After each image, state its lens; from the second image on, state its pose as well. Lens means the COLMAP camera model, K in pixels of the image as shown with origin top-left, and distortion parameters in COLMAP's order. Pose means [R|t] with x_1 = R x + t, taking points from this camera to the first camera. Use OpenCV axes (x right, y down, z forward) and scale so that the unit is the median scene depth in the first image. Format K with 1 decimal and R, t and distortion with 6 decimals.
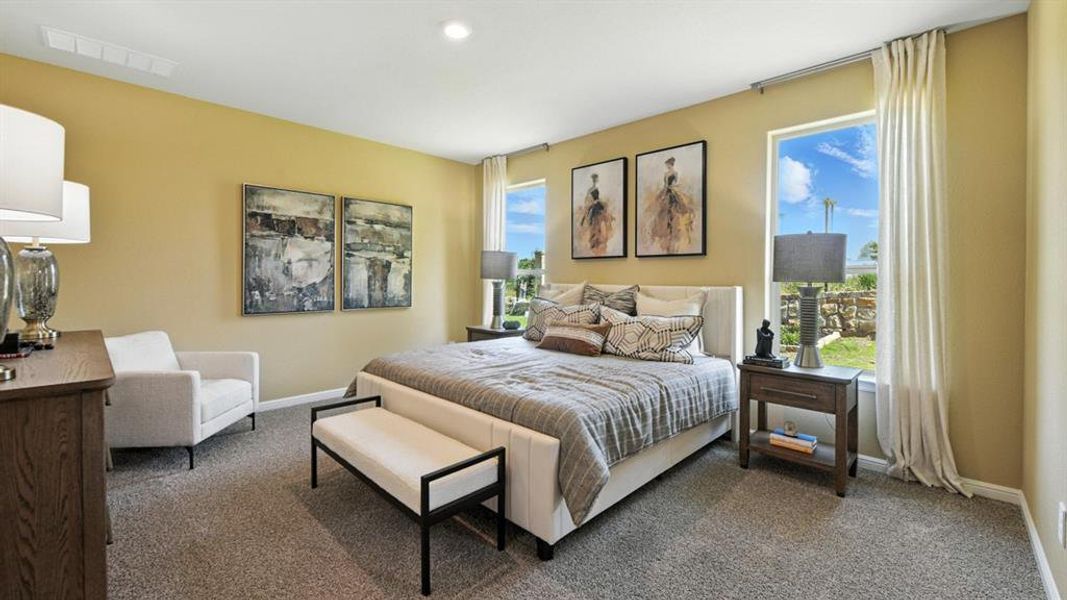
lens RADIAL K [[418.8, 0, 531.4], [0, 418.8, 290.3], [0, 0, 1]] dist [-0.009709, -0.000169]
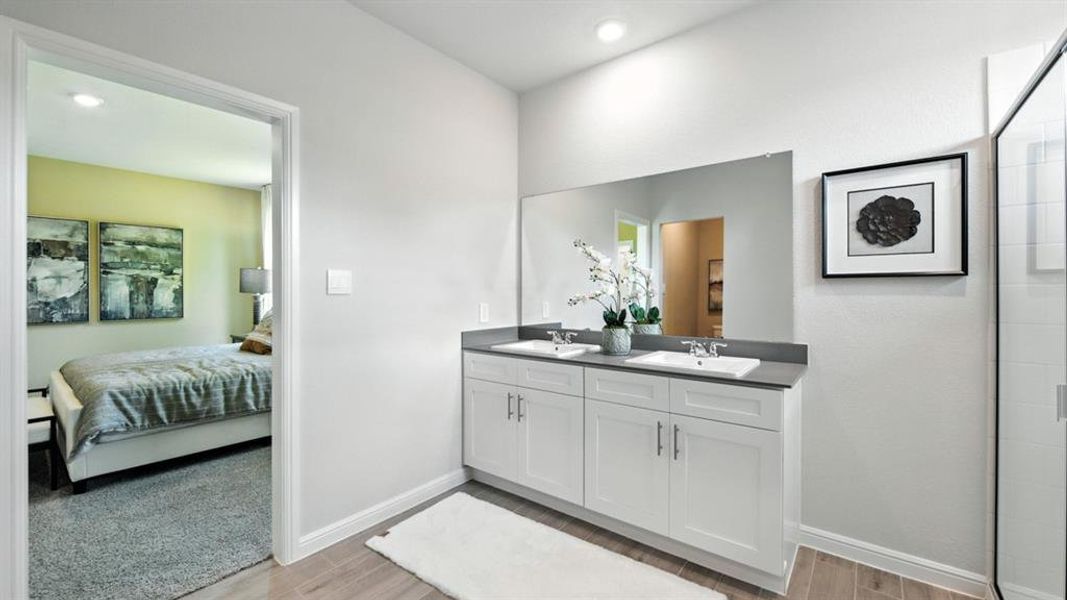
lens RADIAL K [[418.8, 0, 535.8], [0, 418.8, 299.6], [0, 0, 1]] dist [-0.009709, -0.000169]
pose [[0.995936, -0.009721, 0.089533, 0.621927], [0.010428, 0.999918, -0.007430, 0.009101], [-0.089453, 0.008334, 0.995956, -0.223523]]
